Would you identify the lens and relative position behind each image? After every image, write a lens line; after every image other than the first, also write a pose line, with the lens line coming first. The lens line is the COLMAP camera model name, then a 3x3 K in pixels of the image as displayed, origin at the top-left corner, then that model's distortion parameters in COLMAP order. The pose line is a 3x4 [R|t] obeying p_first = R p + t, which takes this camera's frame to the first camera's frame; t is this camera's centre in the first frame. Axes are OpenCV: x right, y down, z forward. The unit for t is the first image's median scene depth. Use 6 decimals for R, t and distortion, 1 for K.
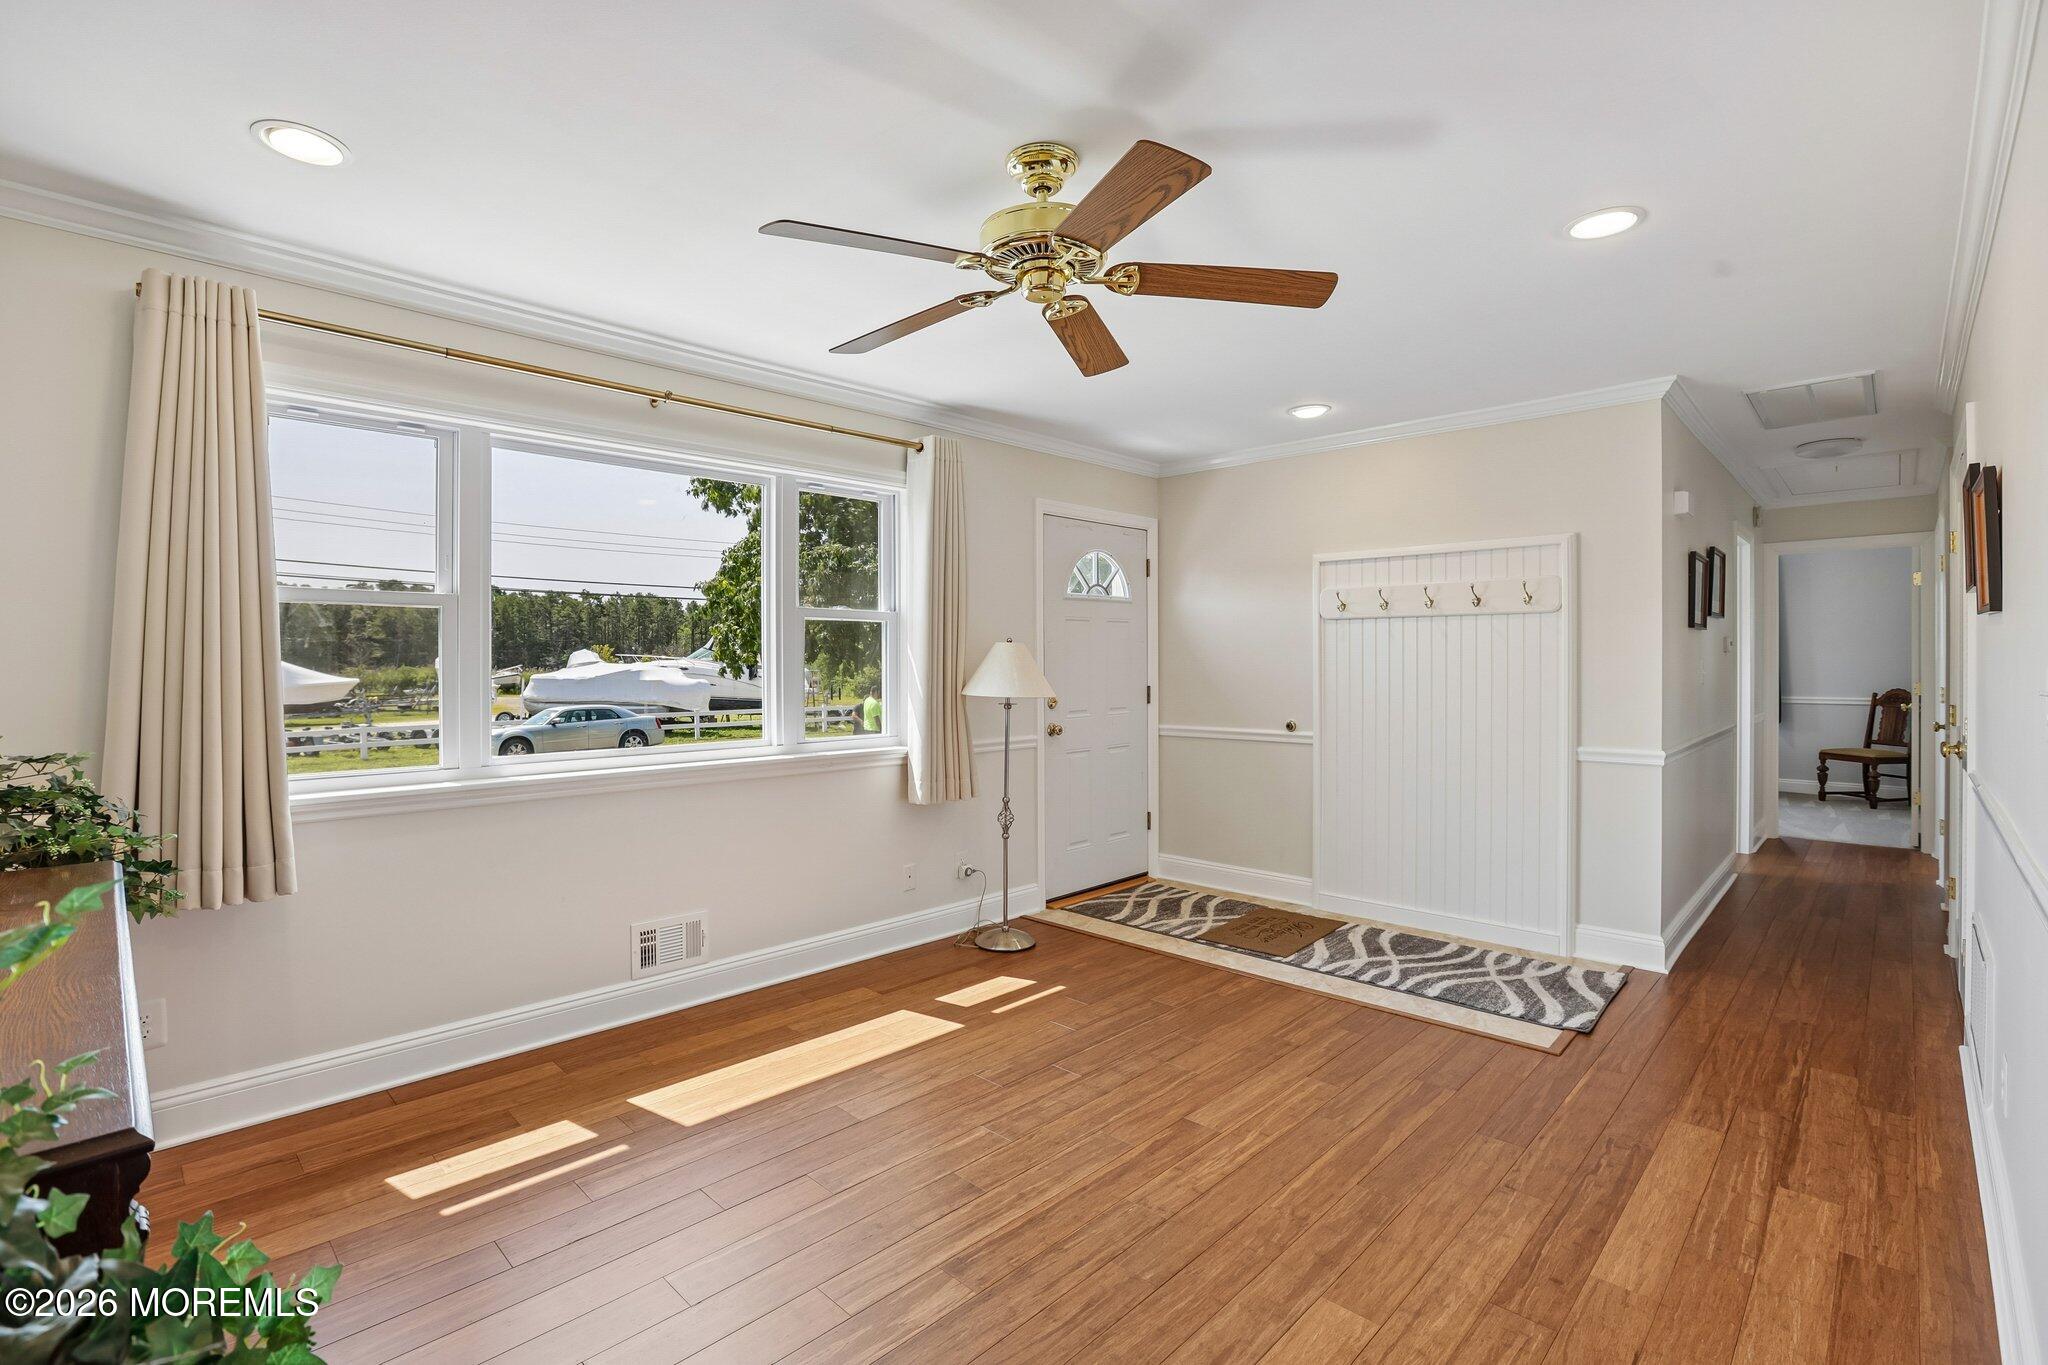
lens RADIAL K [[927.7, 0, 998.8], [0, 927.7, 675.6], [0, 0, 1]] dist [-0.032142, 0.012826]
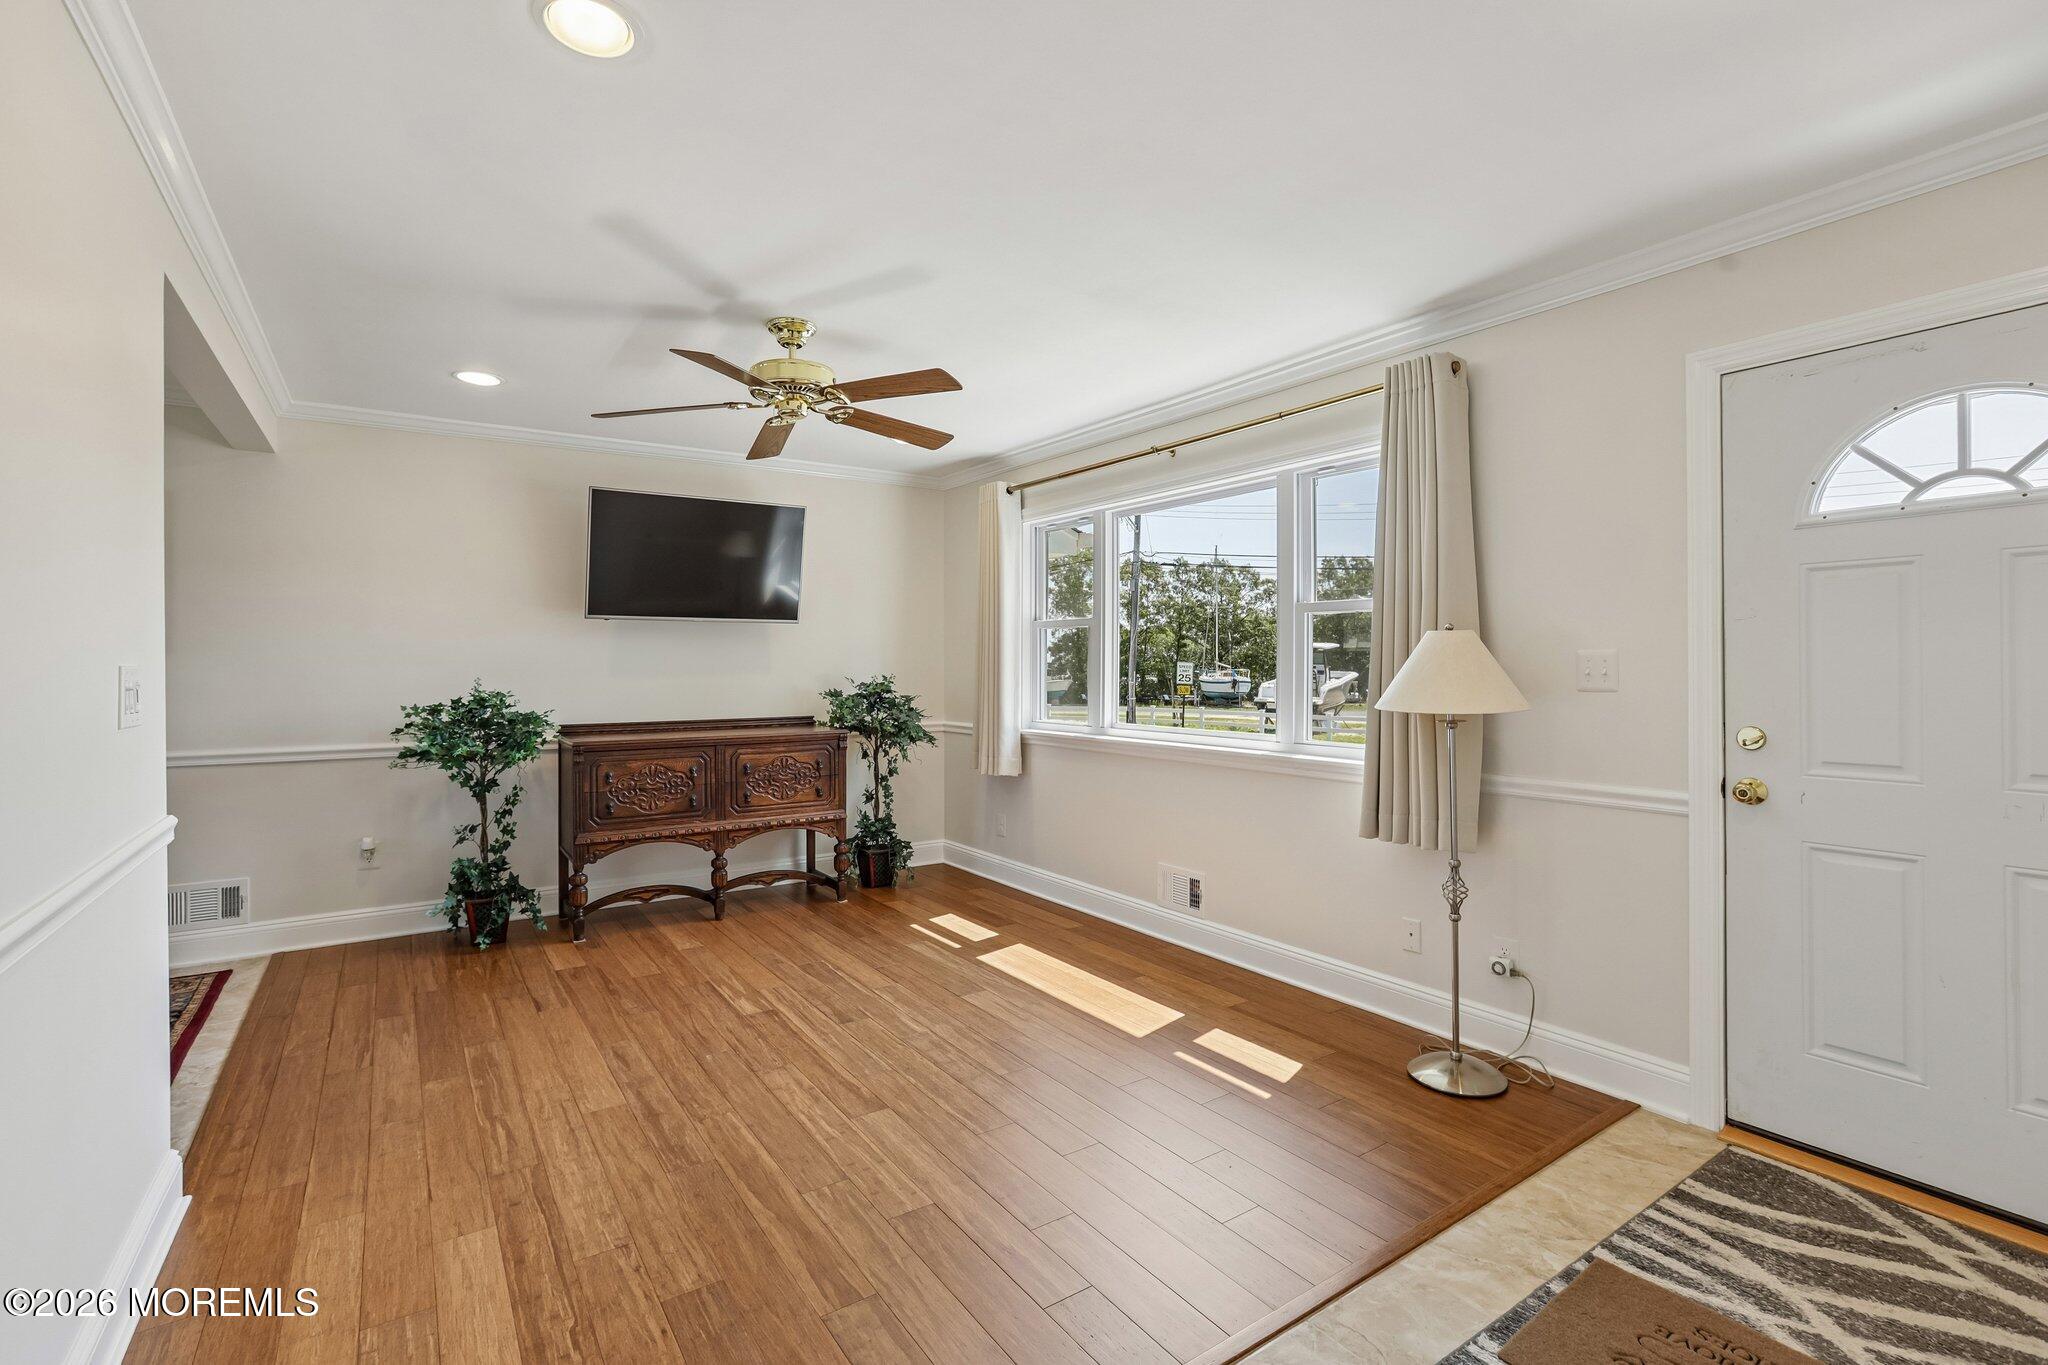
lens RADIAL K [[927.7, 0, 1025.6], [0, 927.7, 651.3], [0, 0, 1]] dist [-0.032142, 0.012826]
pose [[-0.181593, -0.013430, -0.983282, 1.251064], [-0.011708, 0.999865, -0.011495, -0.016140], [0.983304, 0.009425, -0.181726, 1.405870]]
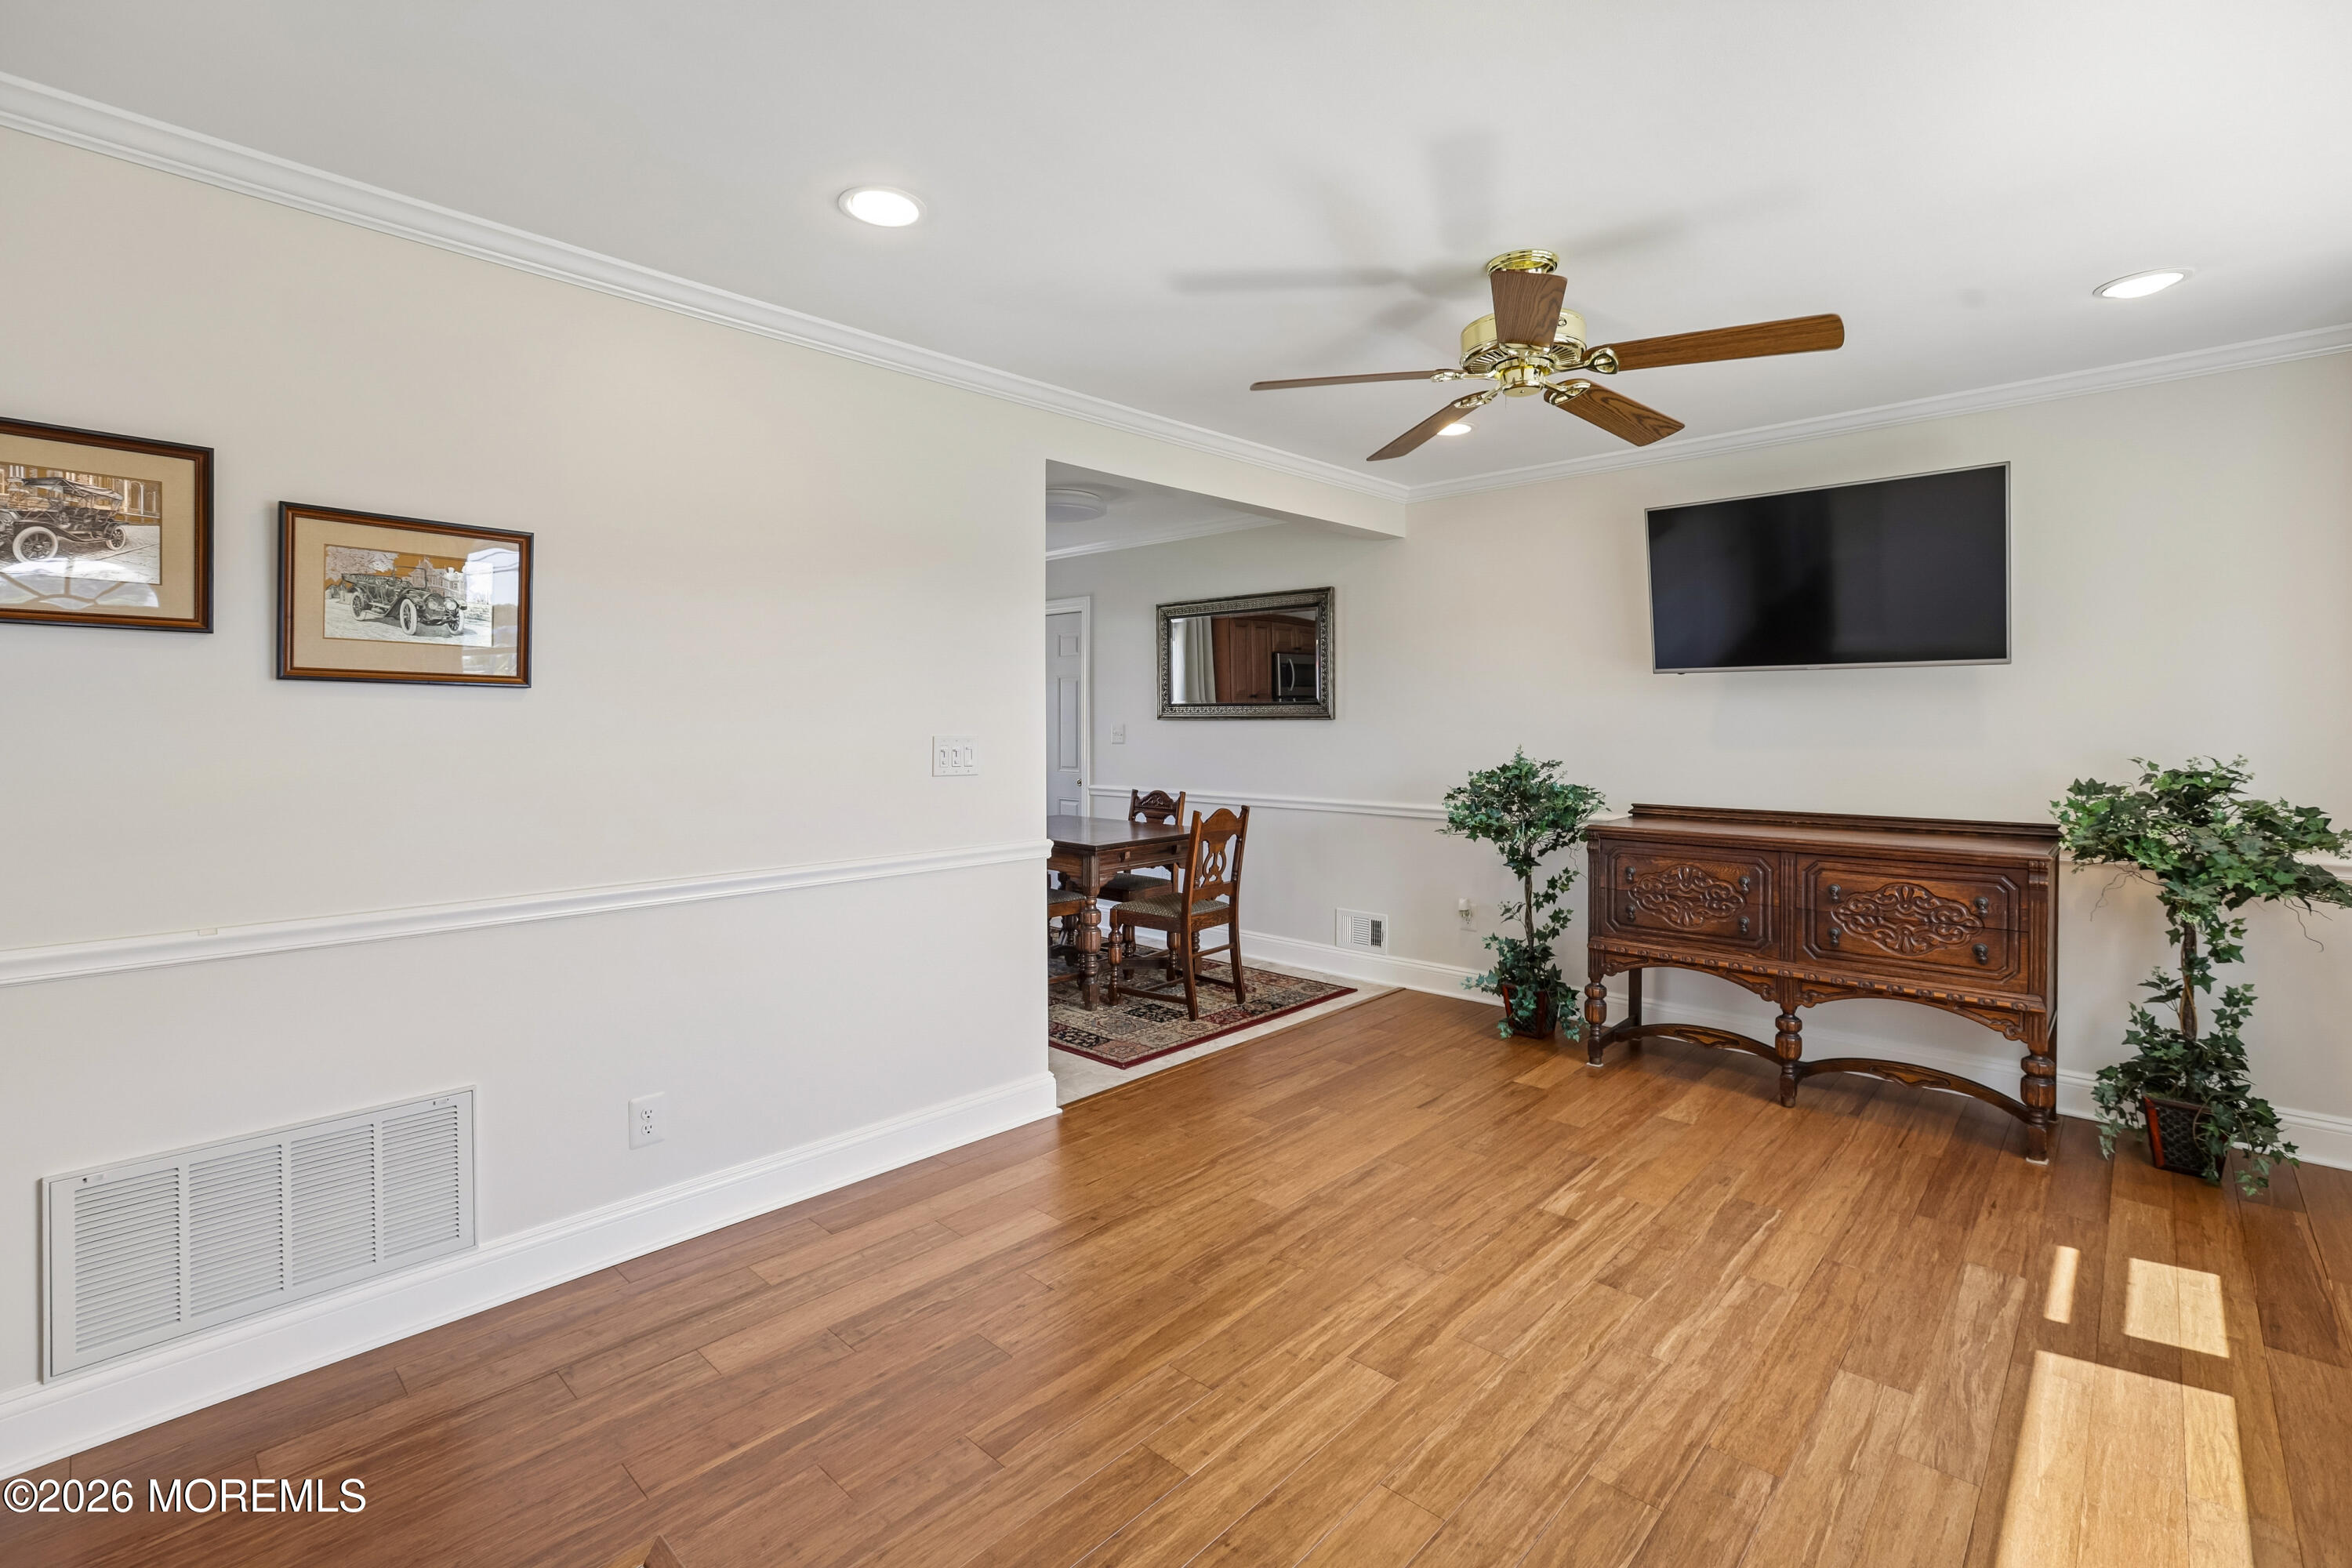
lens RADIAL K [[1065.4, 0, 1136.0], [0, 1065.4, 723.9], [0, 0, 1]] dist [-0.032142, 0.012826]
pose [[-0.999967, 0.002661, -0.007637, 0.432483], [0.002526, 0.999842, 0.017587, -0.045022], [0.007683, 0.017567, -0.999816, 1.905697]]
